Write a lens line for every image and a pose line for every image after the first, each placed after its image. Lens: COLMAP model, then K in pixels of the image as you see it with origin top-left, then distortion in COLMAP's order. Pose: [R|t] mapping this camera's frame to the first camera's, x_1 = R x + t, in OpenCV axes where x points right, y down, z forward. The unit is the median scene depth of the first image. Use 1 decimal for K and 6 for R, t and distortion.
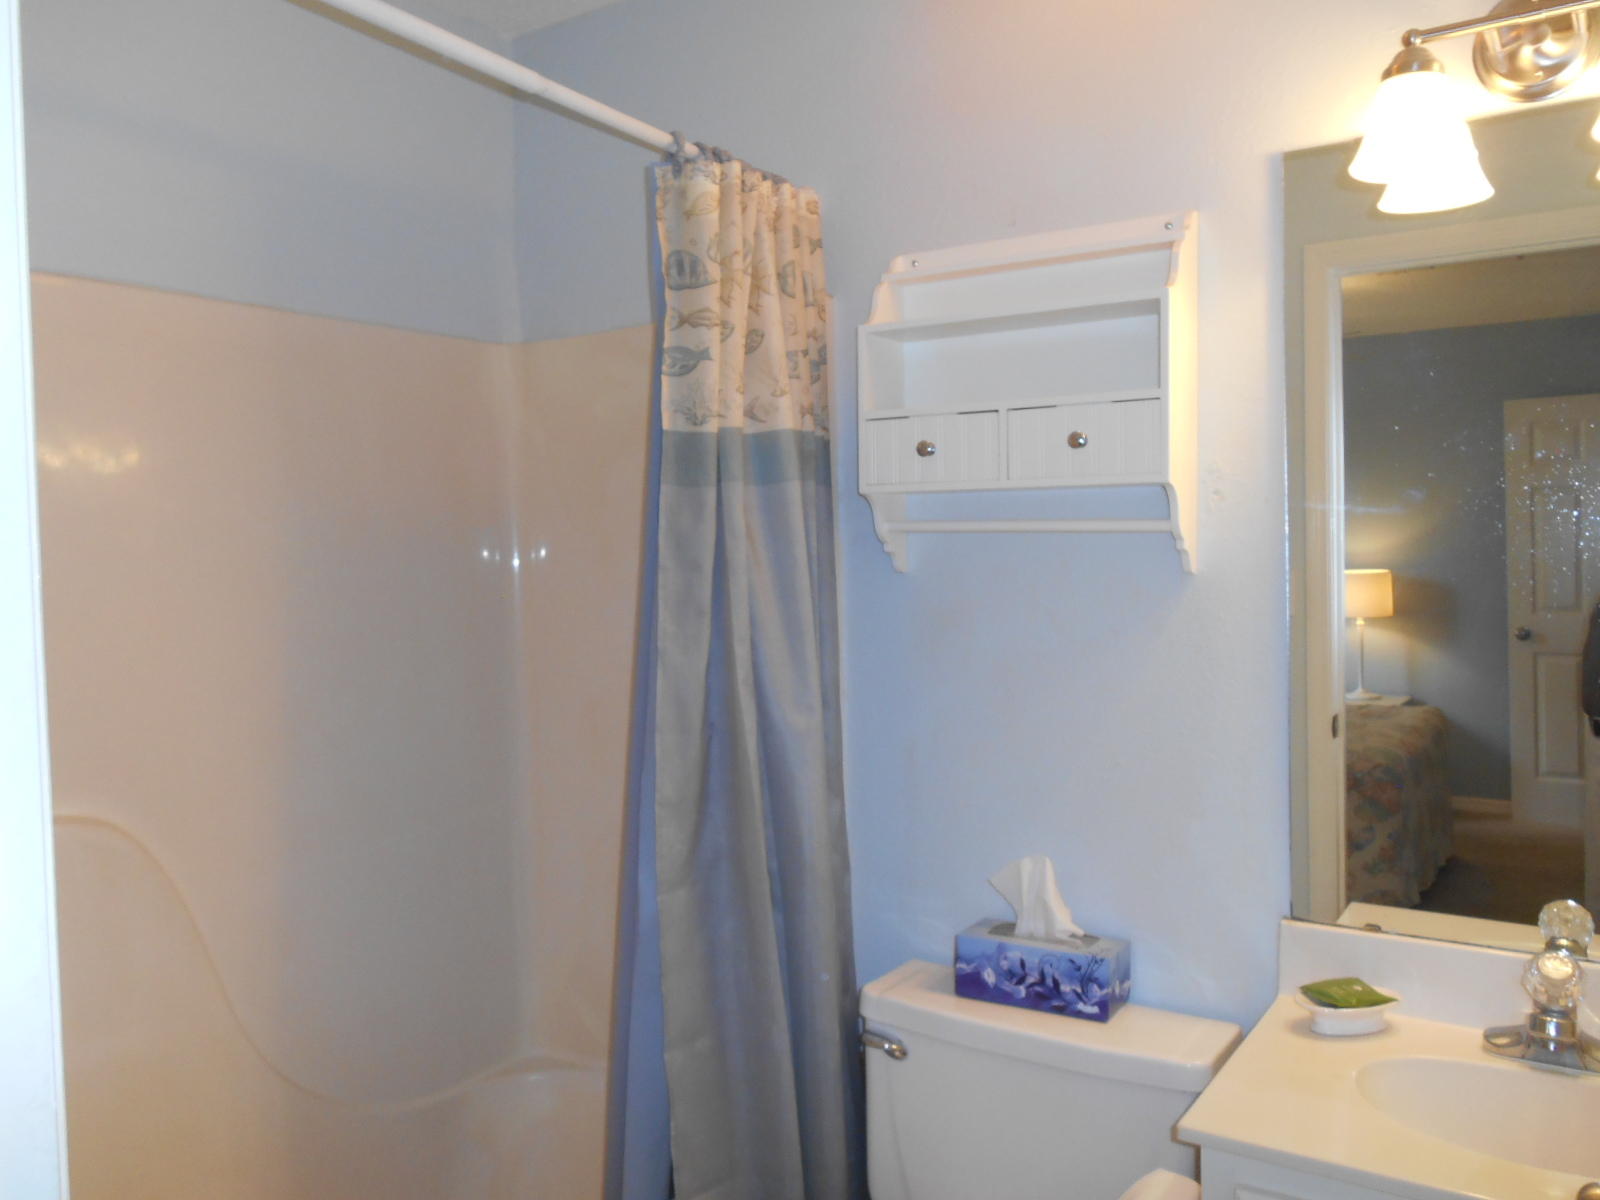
lens RADIAL K [[1261.1, 0, 801.2], [0, 1261.1, 601.3], [0, 0, 1]] dist [-0.016300, 0.006442]
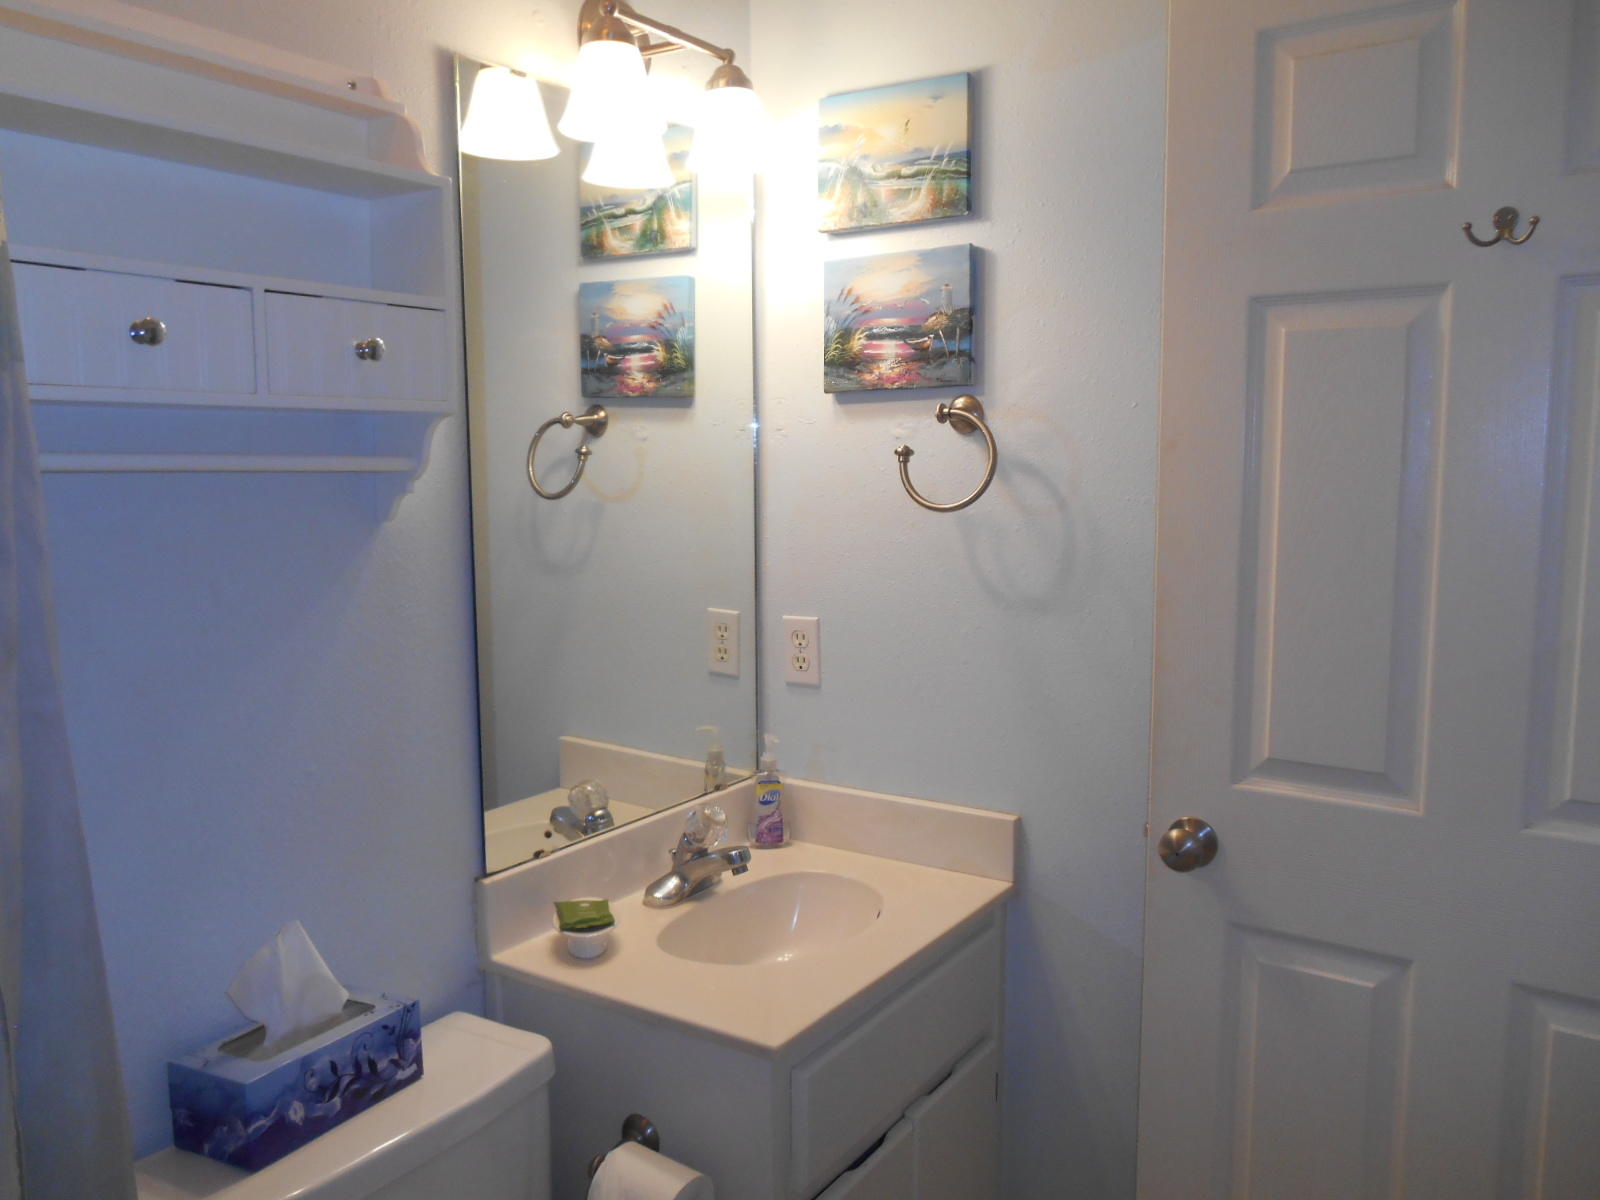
lens RADIAL K [[1261.1, 0, 801.5], [0, 1261.1, 597.6], [0, 0, 1]] dist [-0.016300, 0.006442]
pose [[-0.014768, -0.101667, 0.994709, -0.525331], [0.039010, 0.994001, 0.102174, -0.045985], [-0.999130, 0.040312, -0.010713, 0.729122]]
